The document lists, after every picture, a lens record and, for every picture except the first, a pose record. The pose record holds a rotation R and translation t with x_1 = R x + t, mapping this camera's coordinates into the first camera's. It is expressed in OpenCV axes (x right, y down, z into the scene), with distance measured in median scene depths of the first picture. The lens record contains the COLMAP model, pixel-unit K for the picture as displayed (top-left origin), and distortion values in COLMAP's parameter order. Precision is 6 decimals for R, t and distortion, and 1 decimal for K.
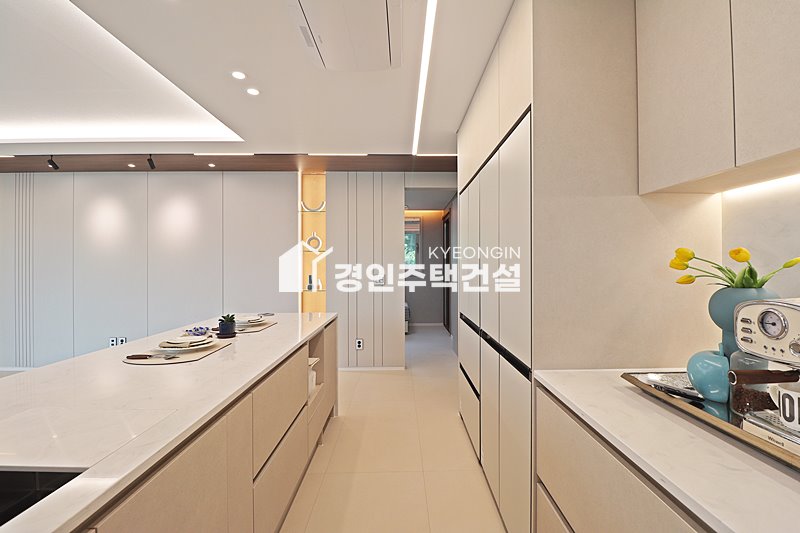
lens RADIAL K [[367.1, 0, 409.9], [0, 367.1, 265.4], [0, 0, 1]] dist [-0.010138, -0.007439]
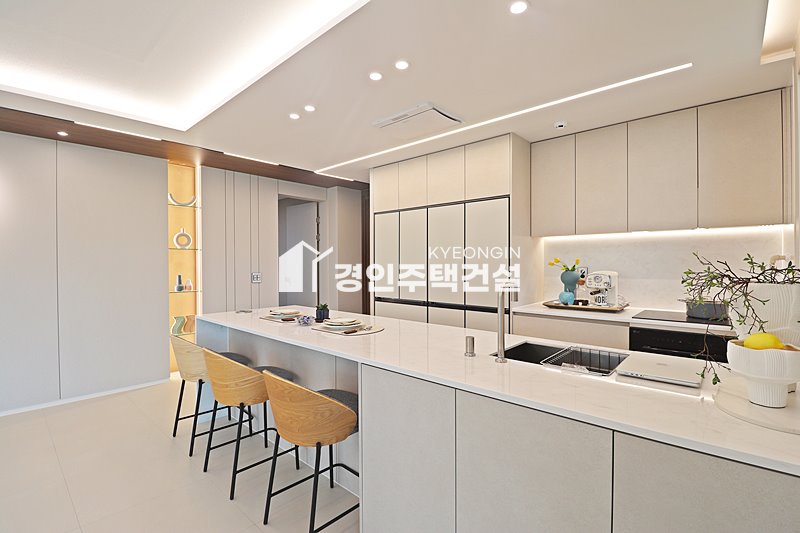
lens RADIAL K [[367.1, 0, 403.7], [0, 367.1, 268.0], [0, 0, 1]] dist [-0.010138, -0.007439]
pose [[0.686368, -0.009565, 0.727192, -0.679807], [0.001891, 0.999934, 0.011368, -0.000289], [-0.727252, -0.006428, 0.686340, -0.042007]]
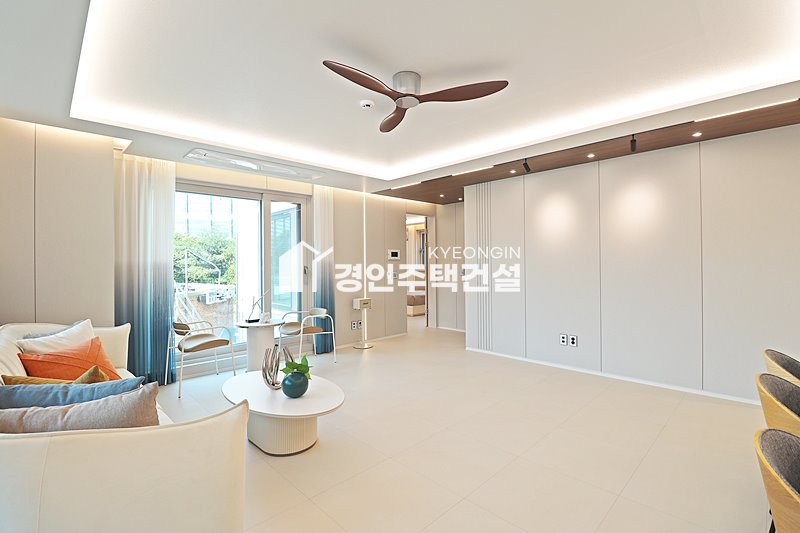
lens RADIAL K [[367.1, 0, 403.5], [0, 367.1, 263.7], [0, 0, 1]] dist [-0.010138, -0.007439]
pose [[0.678779, -0.005994, -0.734318, -0.448700], [0.009426, 0.999955, 0.000551, -0.000261], [0.734282, -0.007296, 0.678805, -0.003596]]
